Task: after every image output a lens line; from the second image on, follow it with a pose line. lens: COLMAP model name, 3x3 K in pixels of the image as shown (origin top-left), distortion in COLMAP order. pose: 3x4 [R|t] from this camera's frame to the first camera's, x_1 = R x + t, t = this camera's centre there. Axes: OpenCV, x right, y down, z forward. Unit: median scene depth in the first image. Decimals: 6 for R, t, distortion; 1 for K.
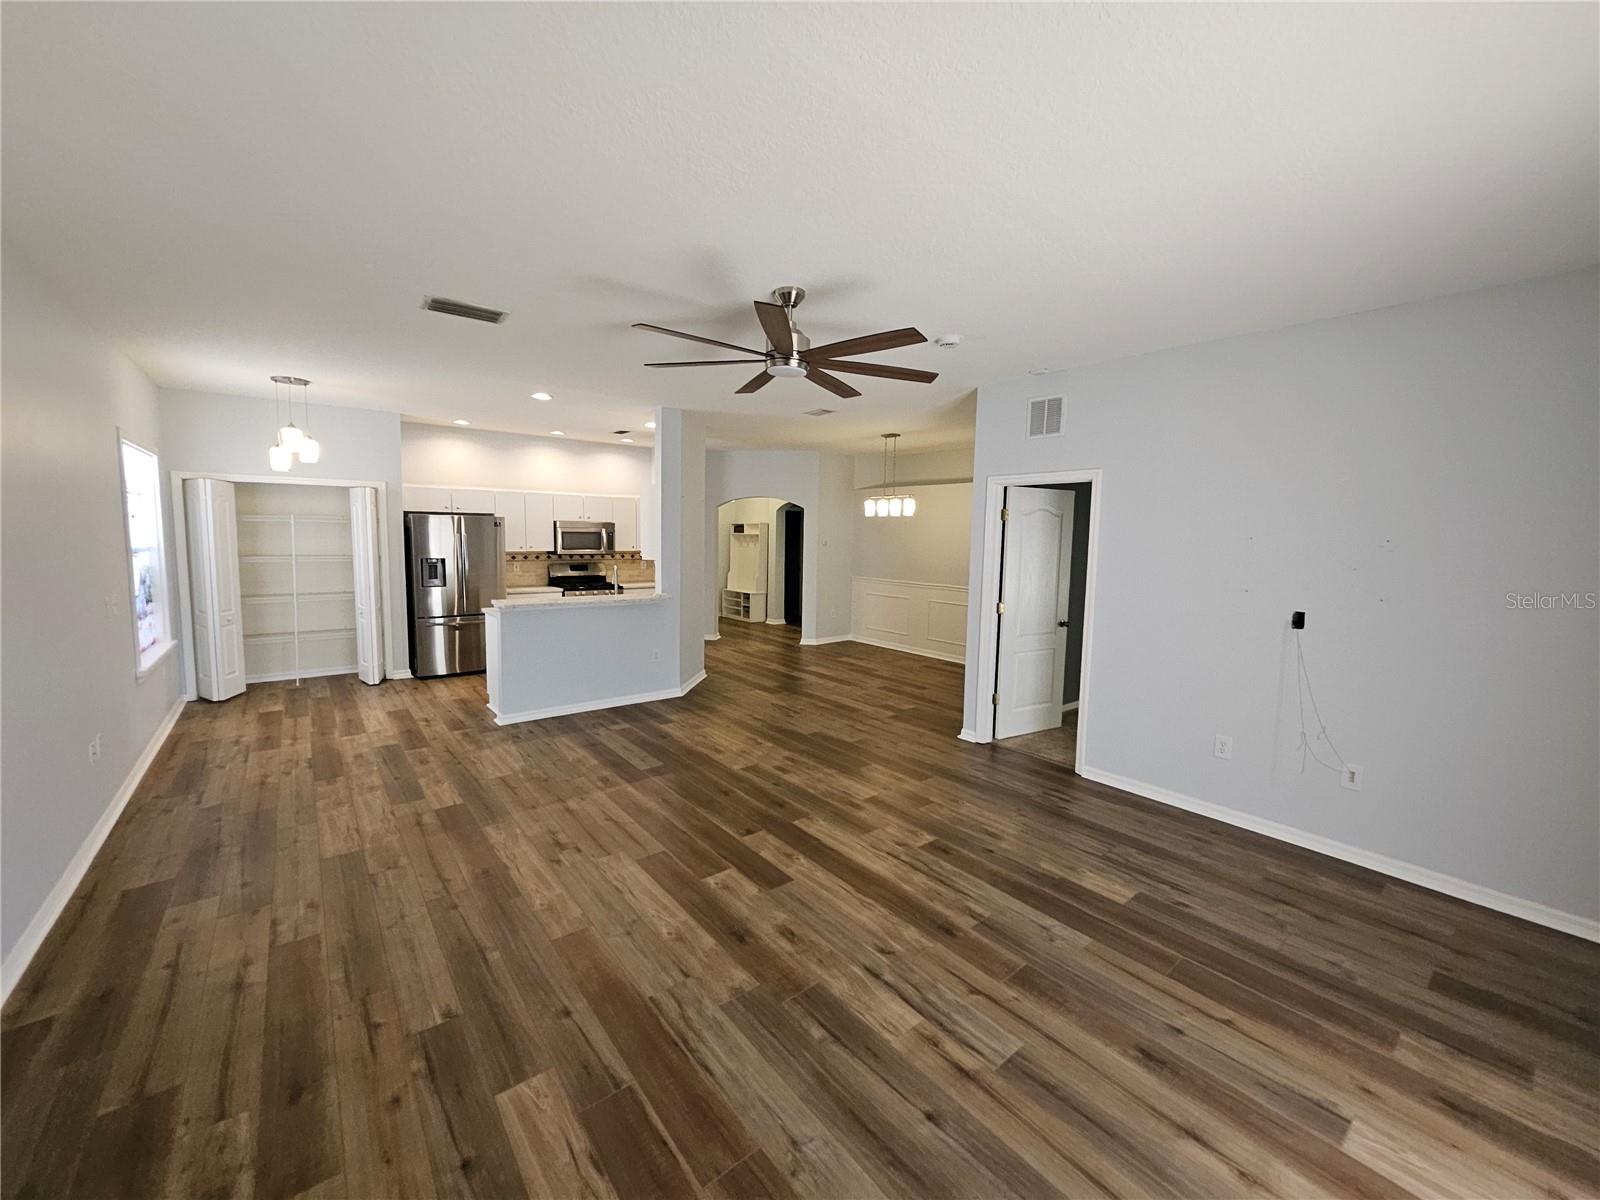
lens RADIAL K [[638.6, 0, 803.2], [0, 638.6, 594.0], [0, 0, 1]] dist [0.003355, -0.000688]
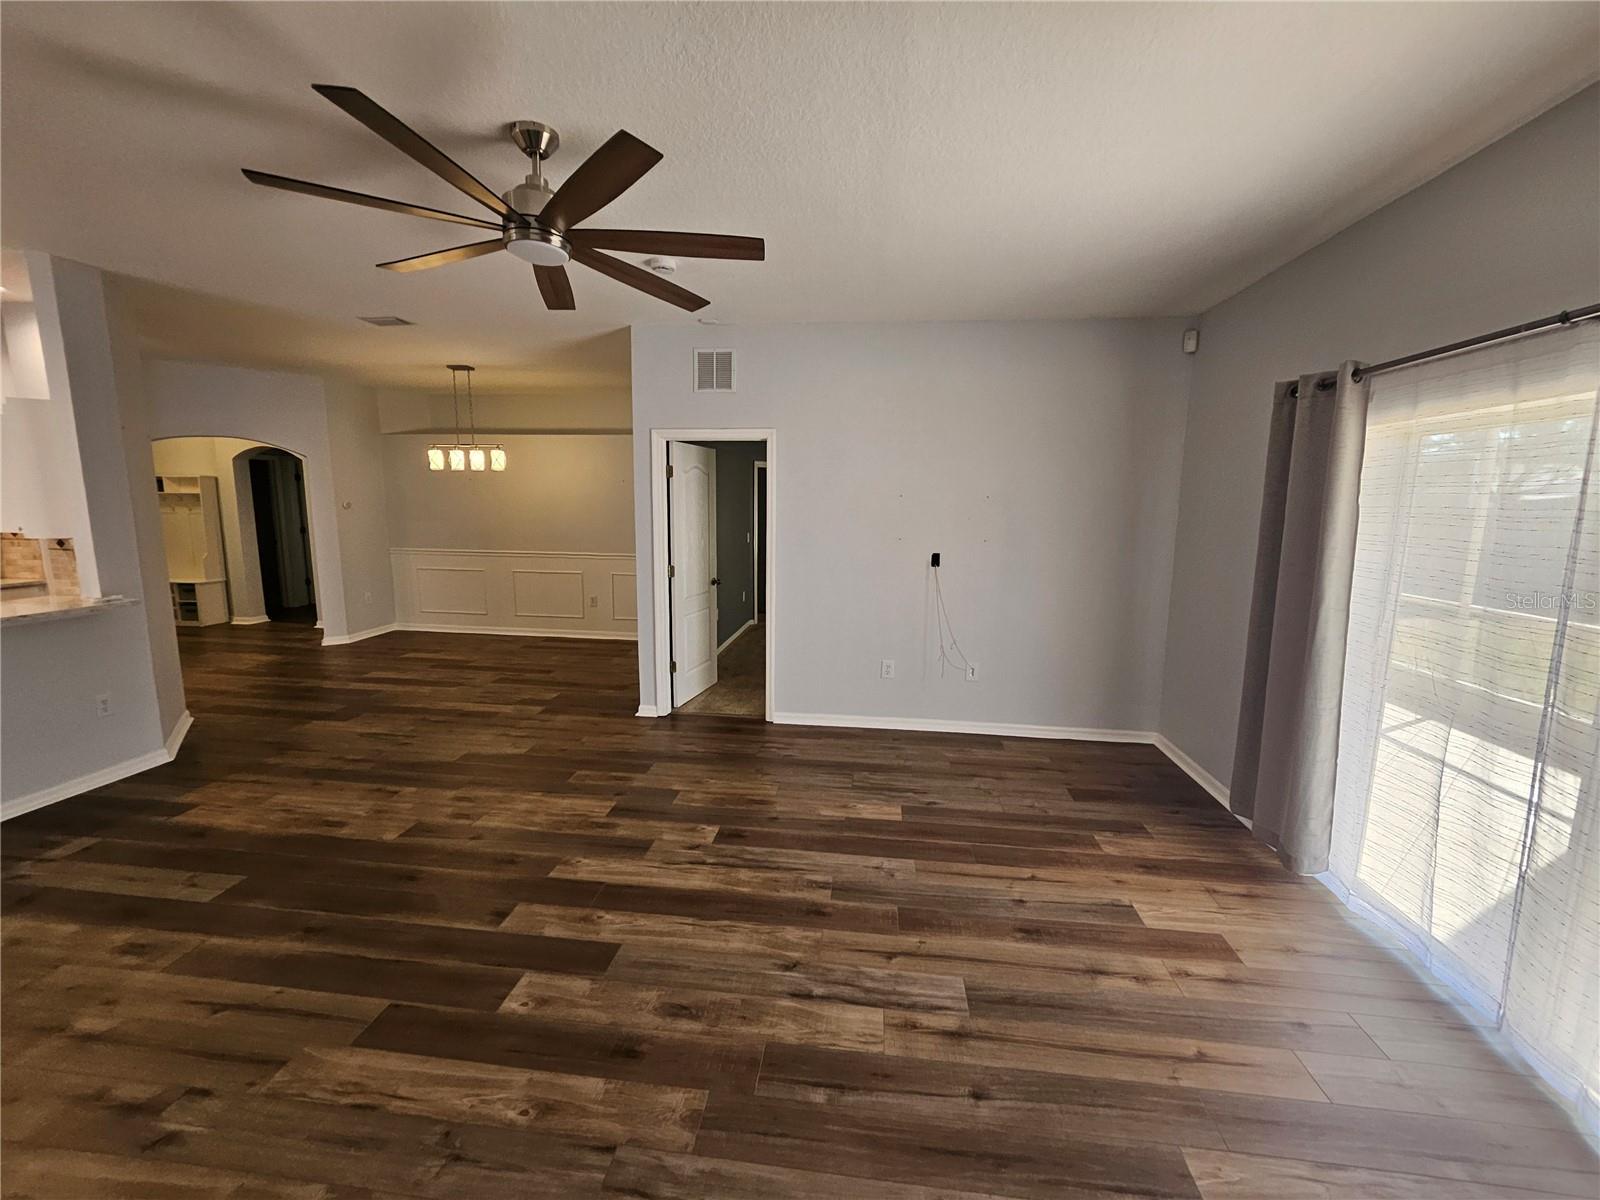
lens RADIAL K [[638.6, 0, 802.8], [0, 638.6, 598.4], [0, 0, 1]] dist [0.003355, -0.000688]
pose [[0.710761, -0.115143, 0.693946, -0.278282], [0.066522, 0.993093, 0.096645, -0.021792], [-0.700281, -0.022529, 0.713512, 0.244703]]
